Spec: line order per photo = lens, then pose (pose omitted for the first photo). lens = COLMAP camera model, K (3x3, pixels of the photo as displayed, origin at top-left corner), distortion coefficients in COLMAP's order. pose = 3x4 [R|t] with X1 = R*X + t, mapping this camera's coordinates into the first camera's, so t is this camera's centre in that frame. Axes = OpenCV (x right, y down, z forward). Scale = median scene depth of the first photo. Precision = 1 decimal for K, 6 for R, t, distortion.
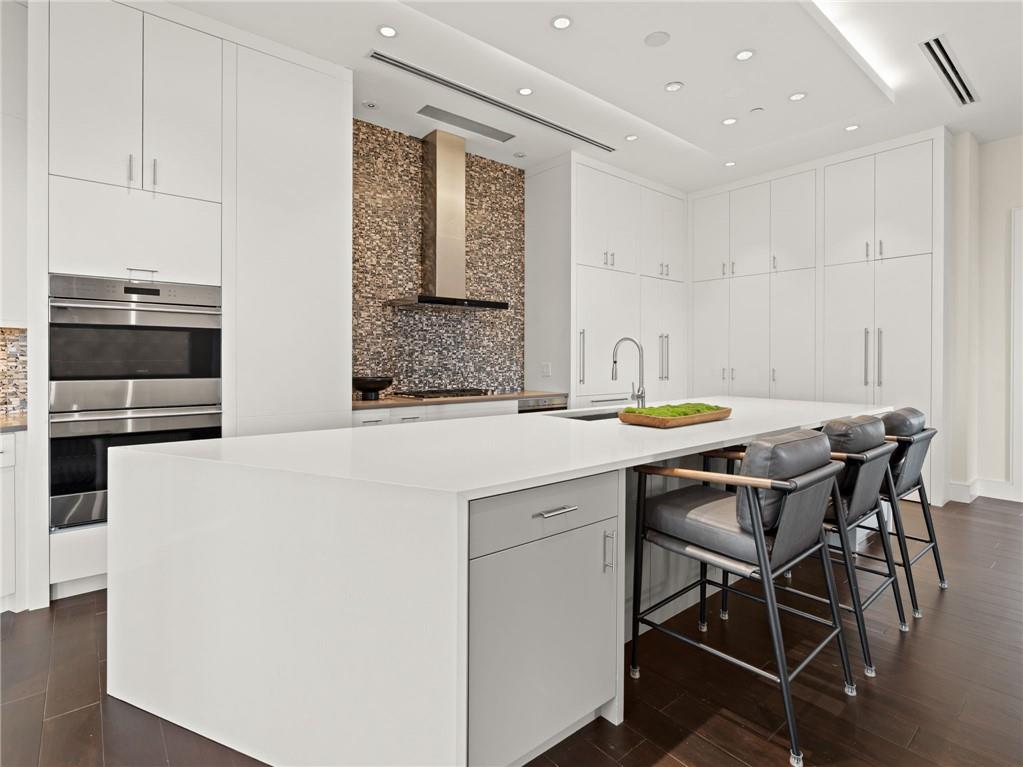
lens RADIAL K [[522.1, 0, 514.2], [0, 522.1, 361.6], [0, 0, 1]] dist [-0.003133, 0.001526]
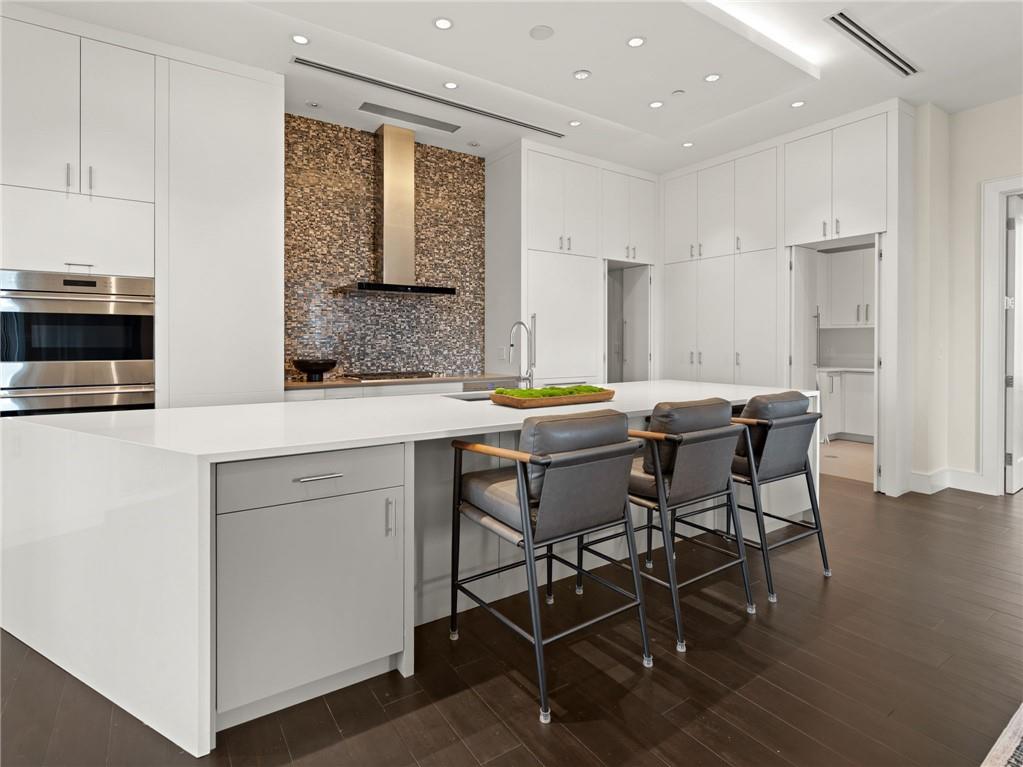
lens RADIAL K [[528.9, 0, 509.7], [0, 528.9, 345.7], [0, 0, 1]] dist [-0.002694, -0.000405]
pose [[0.994951, -0.000685, -0.100356, 0.205596], [0.000657, 1.000000, -0.000315, 0.001392], [0.100356, 0.000247, 0.994952, -0.030643]]
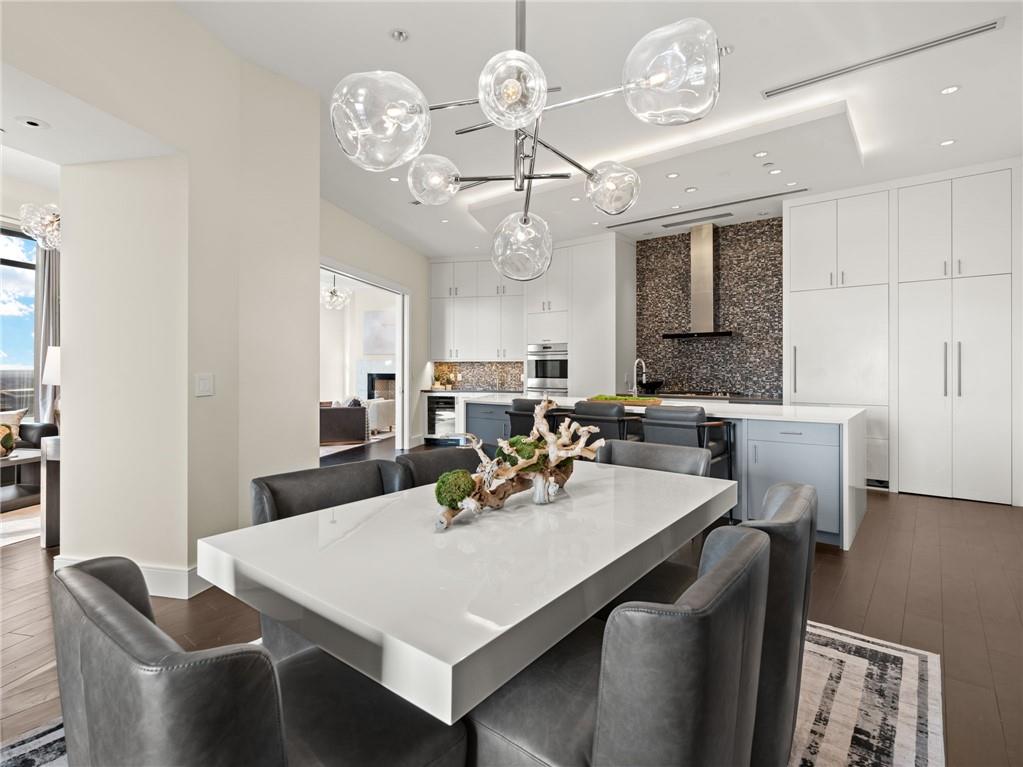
lens RADIAL K [[522.1, 0, 514.2], [0, 522.1, 361.6], [0, 0, 1]] dist [-0.003133, 0.001526]
pose [[0.198461, -0.017564, -0.979951, 1.273656], [-0.005037, 0.999808, -0.018940, -0.001832], [0.980096, 0.008695, 0.198334, 0.156367]]
